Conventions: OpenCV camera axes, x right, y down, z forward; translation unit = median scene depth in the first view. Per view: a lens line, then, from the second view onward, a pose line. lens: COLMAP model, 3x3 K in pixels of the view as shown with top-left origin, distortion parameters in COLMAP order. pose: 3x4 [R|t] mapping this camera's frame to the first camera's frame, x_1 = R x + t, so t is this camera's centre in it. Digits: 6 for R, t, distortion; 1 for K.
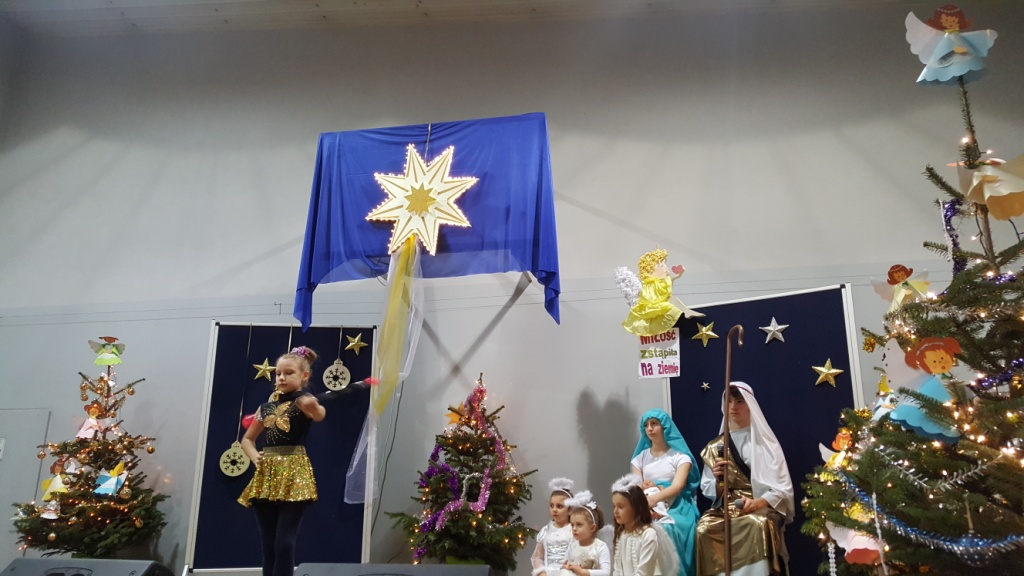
lens RADIAL K [[774.1, 0, 507.1], [0, 774.1, 293.3], [0, 0, 1]] dist [0.128041, -0.193603]
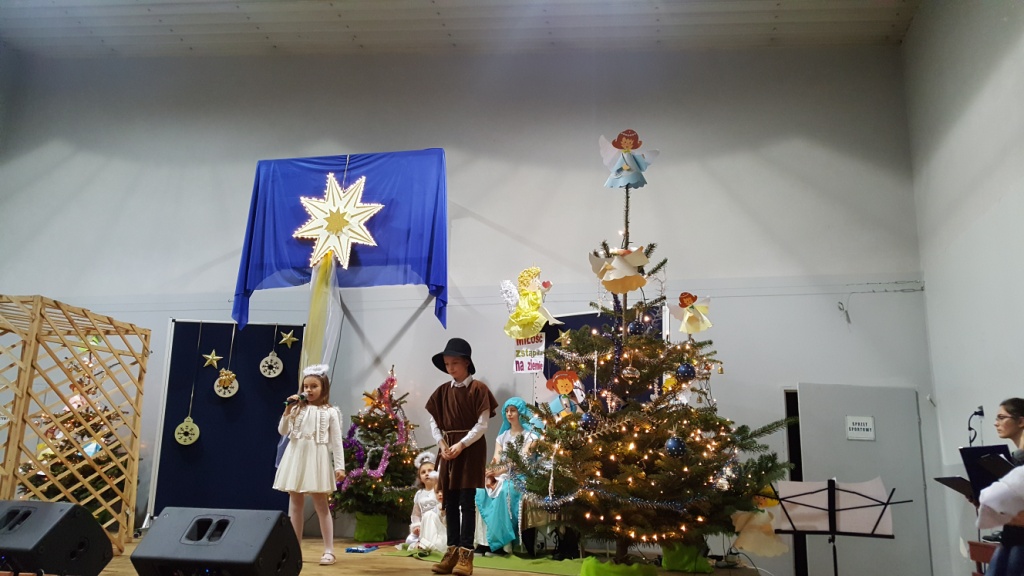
lens RADIAL K [[788.8, 0, 509.1], [0, 788.8, 322.7], [0, 0, 1]] dist [0.157085, -0.286050]
pose [[0.999304, 0.017026, -0.033204, 0.197031], [-0.014371, 0.996800, 0.078633, -0.065180], [0.034436, -0.078101, 0.996351, -0.224734]]
